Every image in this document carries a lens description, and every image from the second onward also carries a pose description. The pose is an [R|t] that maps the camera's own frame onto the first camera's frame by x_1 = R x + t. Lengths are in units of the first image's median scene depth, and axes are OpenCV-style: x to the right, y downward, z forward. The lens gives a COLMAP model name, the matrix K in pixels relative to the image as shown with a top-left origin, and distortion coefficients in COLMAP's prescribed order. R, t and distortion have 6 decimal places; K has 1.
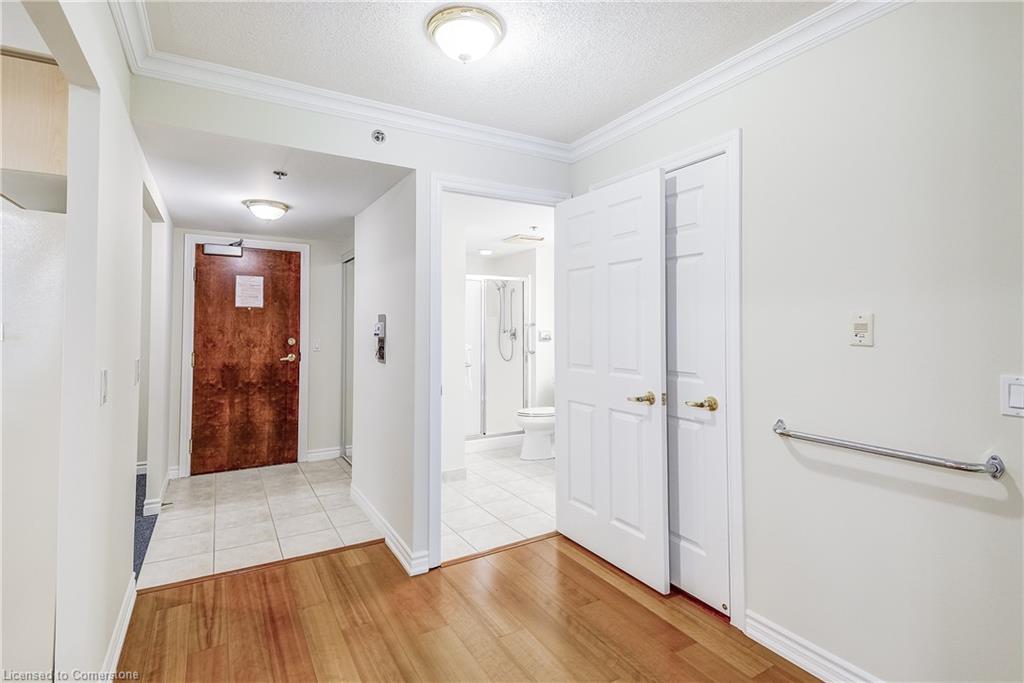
lens RADIAL K [[497.5, 0, 500.7], [0, 497.5, 318.0], [0, 0, 1]] dist [0.031806, 0.000000]
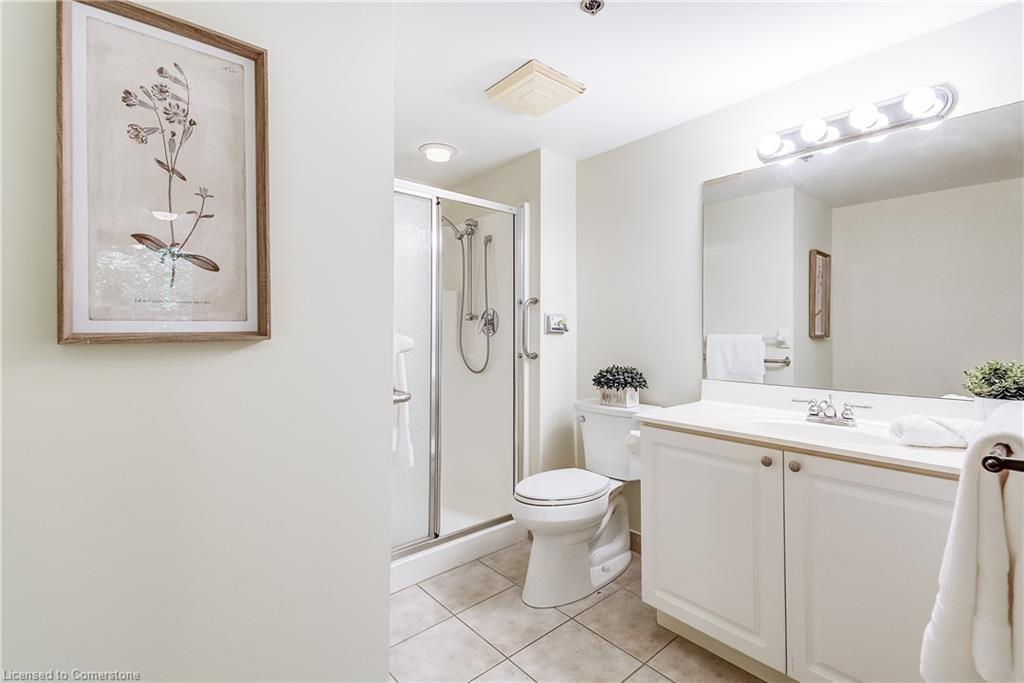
lens RADIAL K [[459.3, 0, 524.0], [0, 459.3, 330.1], [0, 0, 1]] dist [0.044828, -0.023186]
pose [[0.980028, 0.001187, 0.198856, -0.037071], [-0.004021, 0.999896, 0.013850, 0.035528], [-0.198819, -0.014373, 0.979931, 0.541096]]
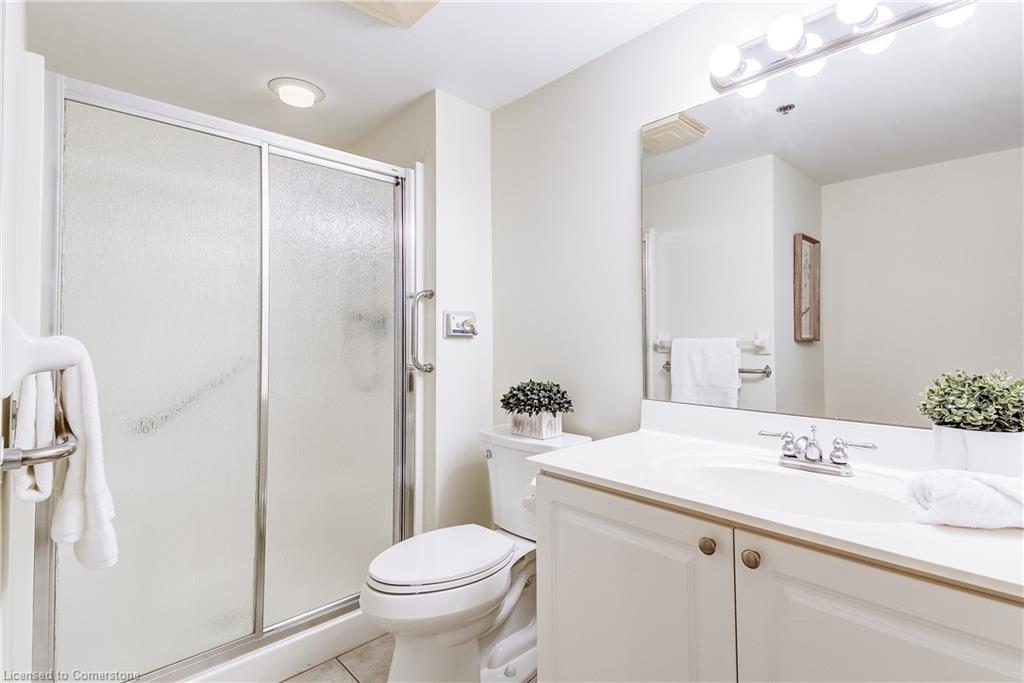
lens RADIAL K [[508.6, 0, 511.3], [0, 508.6, 329.3], [0, 0, 1]] dist [0.050191, -0.019492]
pose [[0.972180, -0.001276, 0.234232, 0.035122], [0.000964, 0.999998, 0.001447, 0.038433], [-0.234234, -0.001181, 0.972180, 0.607551]]
